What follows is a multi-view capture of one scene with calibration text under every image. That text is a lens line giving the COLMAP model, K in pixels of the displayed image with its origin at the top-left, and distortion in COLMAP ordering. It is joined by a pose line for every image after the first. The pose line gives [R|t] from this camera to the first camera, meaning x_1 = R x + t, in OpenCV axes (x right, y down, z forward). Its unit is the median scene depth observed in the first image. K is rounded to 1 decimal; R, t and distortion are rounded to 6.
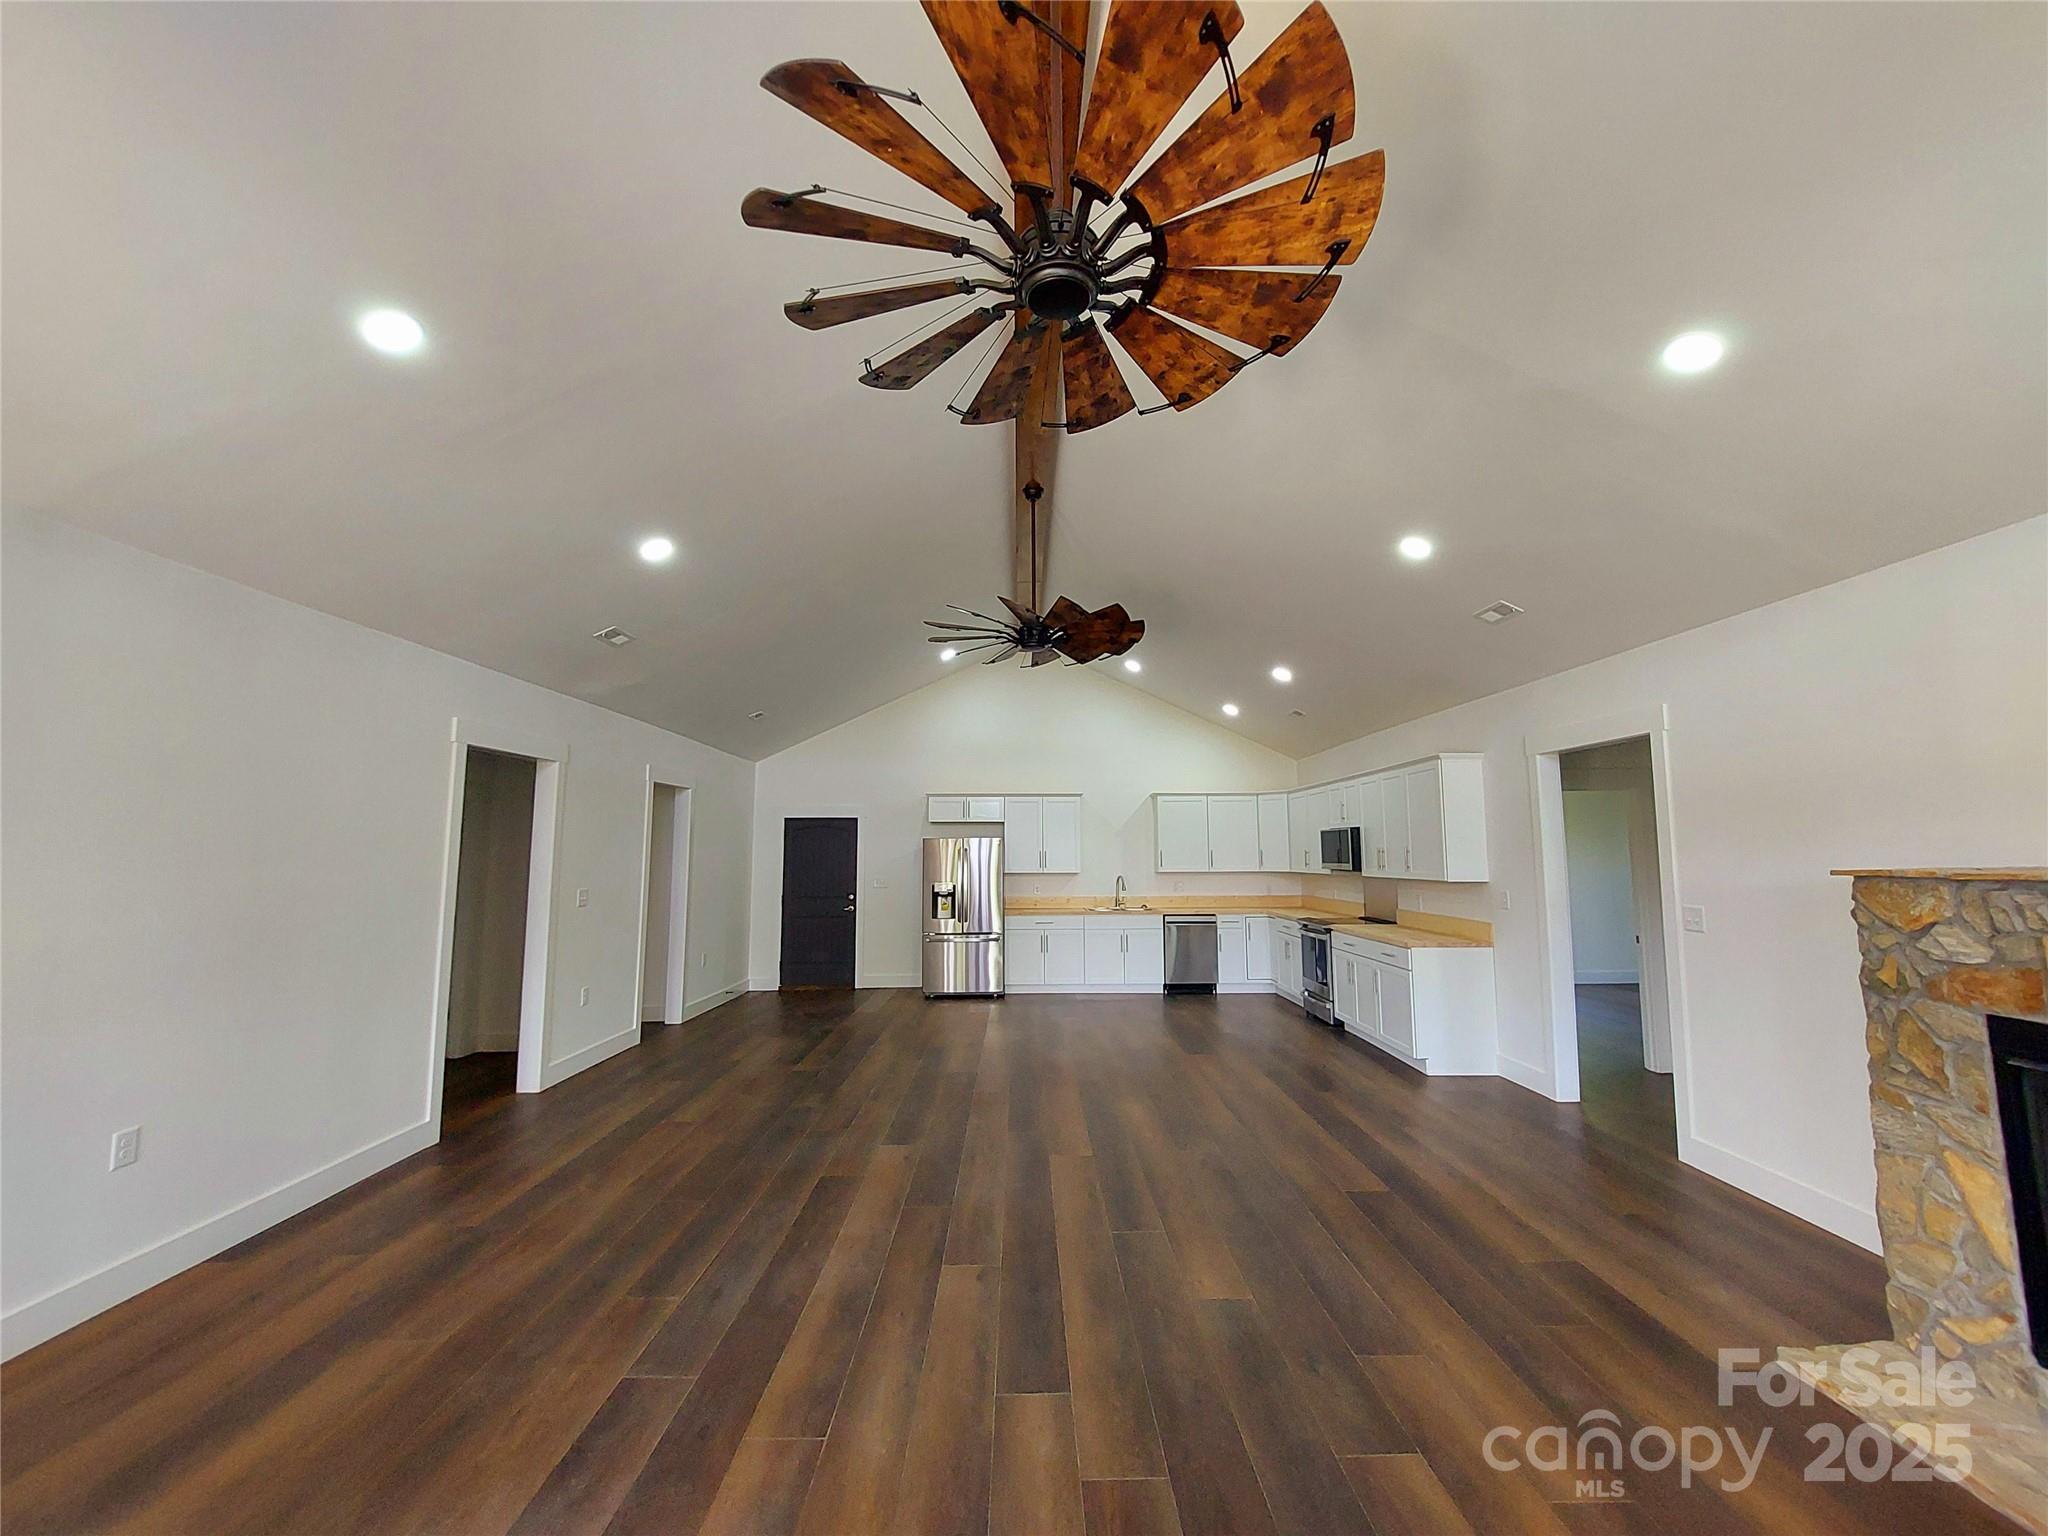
lens RADIAL K [[809.7, 0, 1024.0], [0, 809.7, 768.0], [0, 0, 1]] dist [-0.021831, 0.003251]
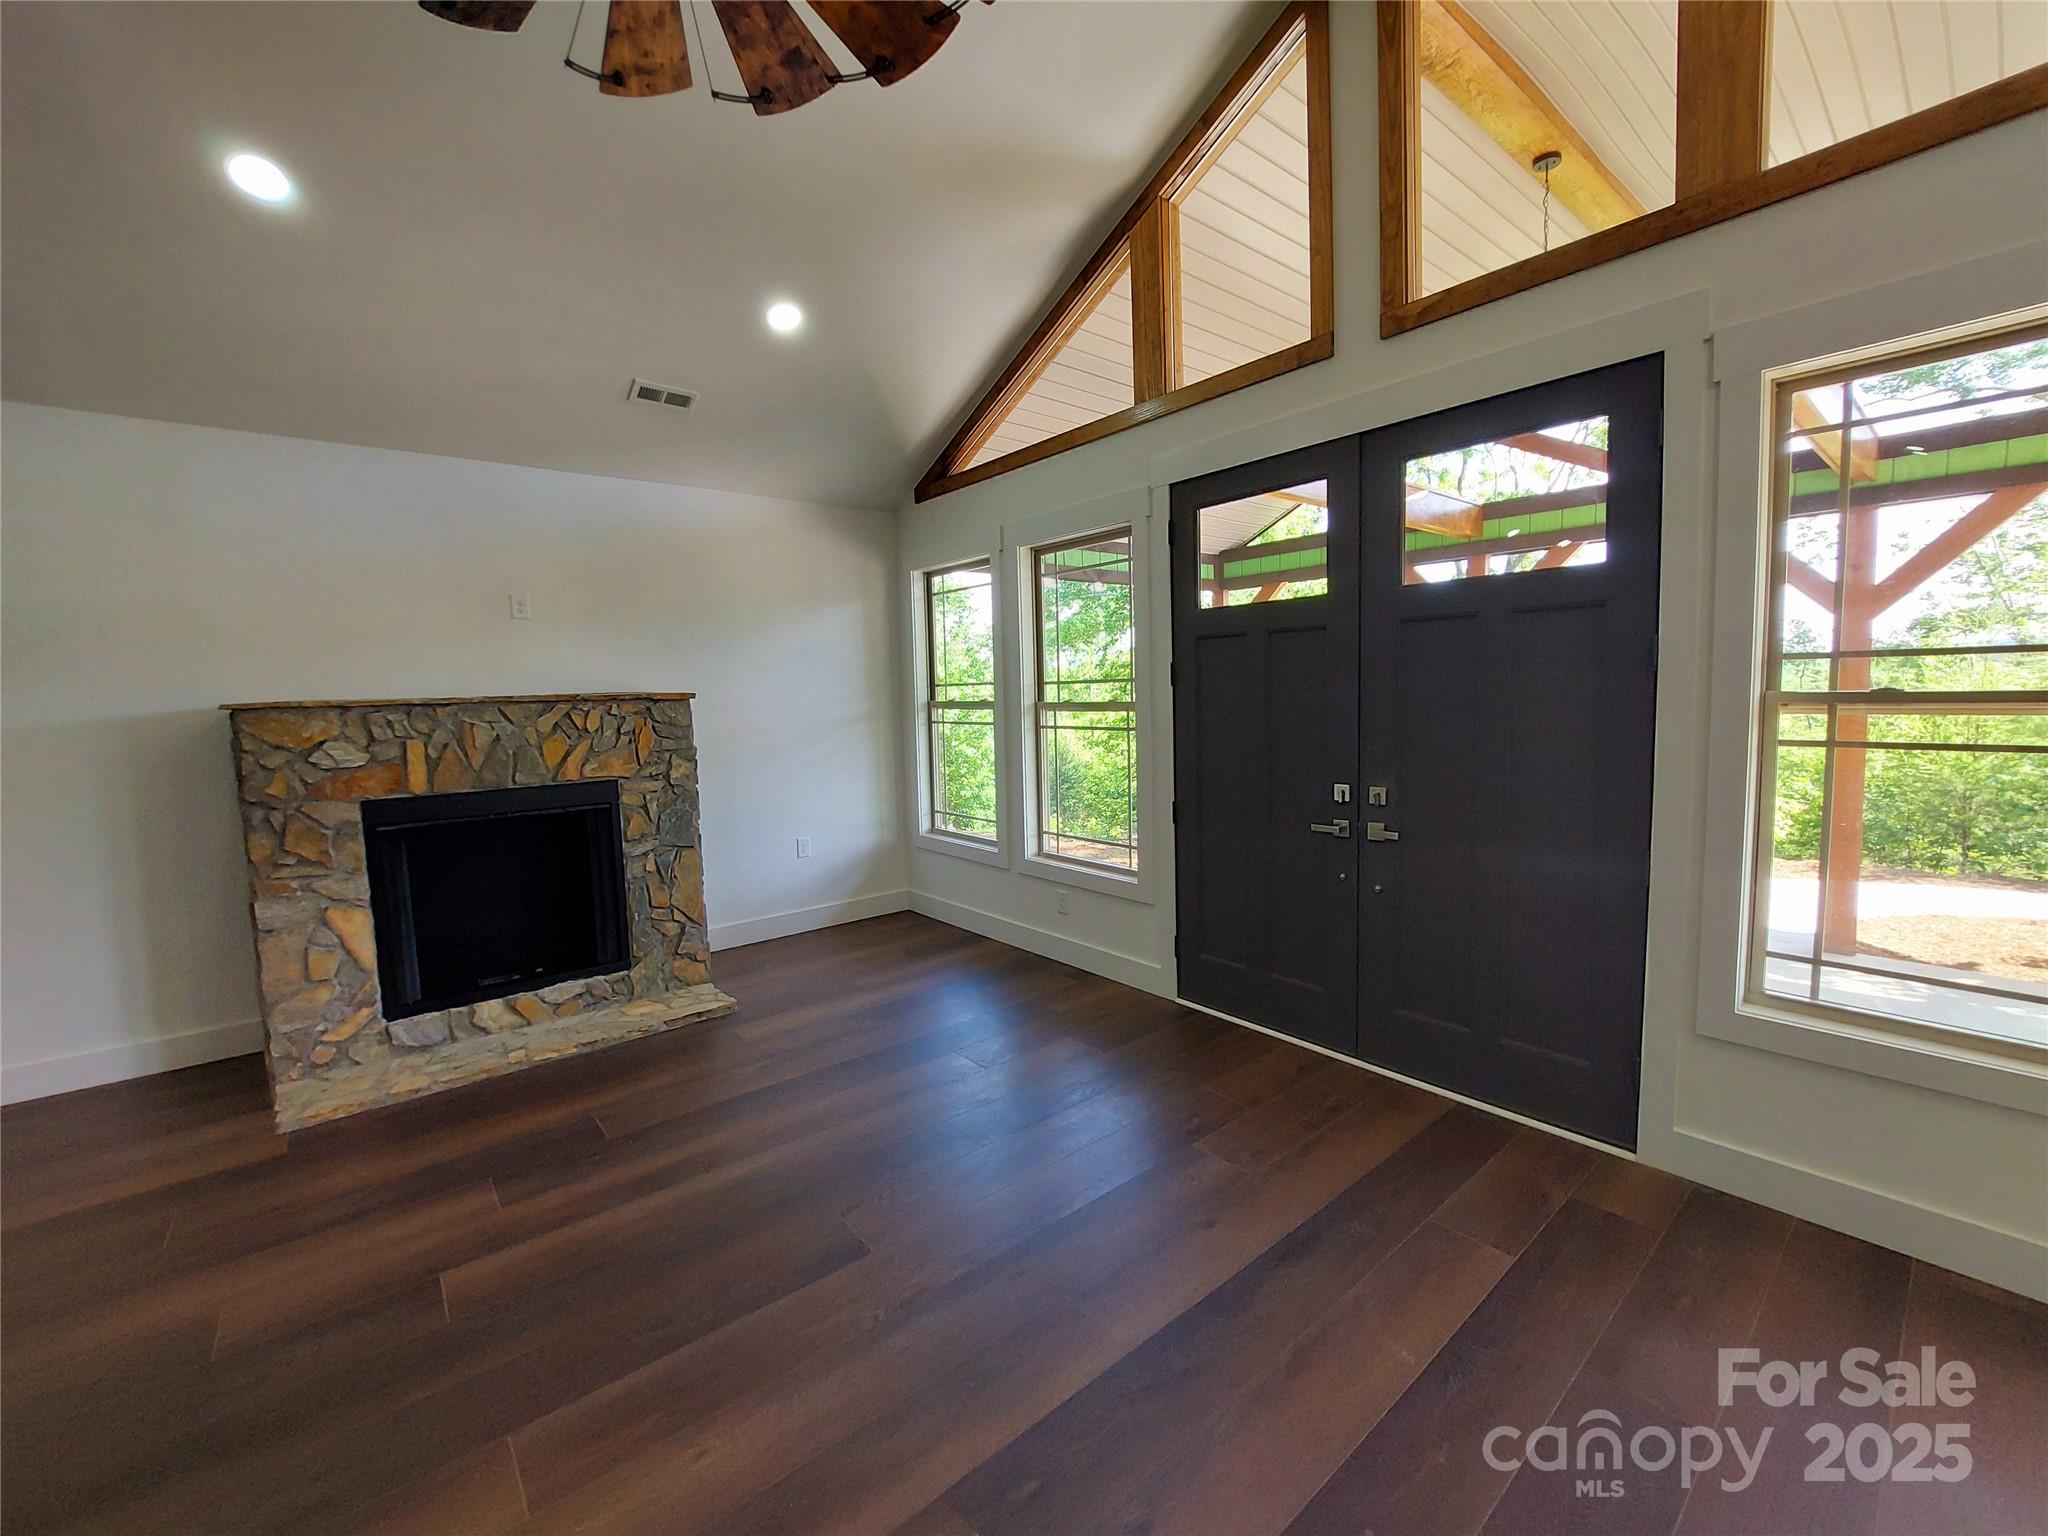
lens RADIAL K [[820.8, 0, 1024.0], [0, 820.8, 768.0], [0, 0, 1]] dist [-0.017058, -0.000071]
pose [[-0.626371, -0.056536, 0.777472, -0.638554], [-0.055142, 0.998082, 0.028153, 0.145184], [-0.777572, -0.025237, -0.628287, 0.977283]]
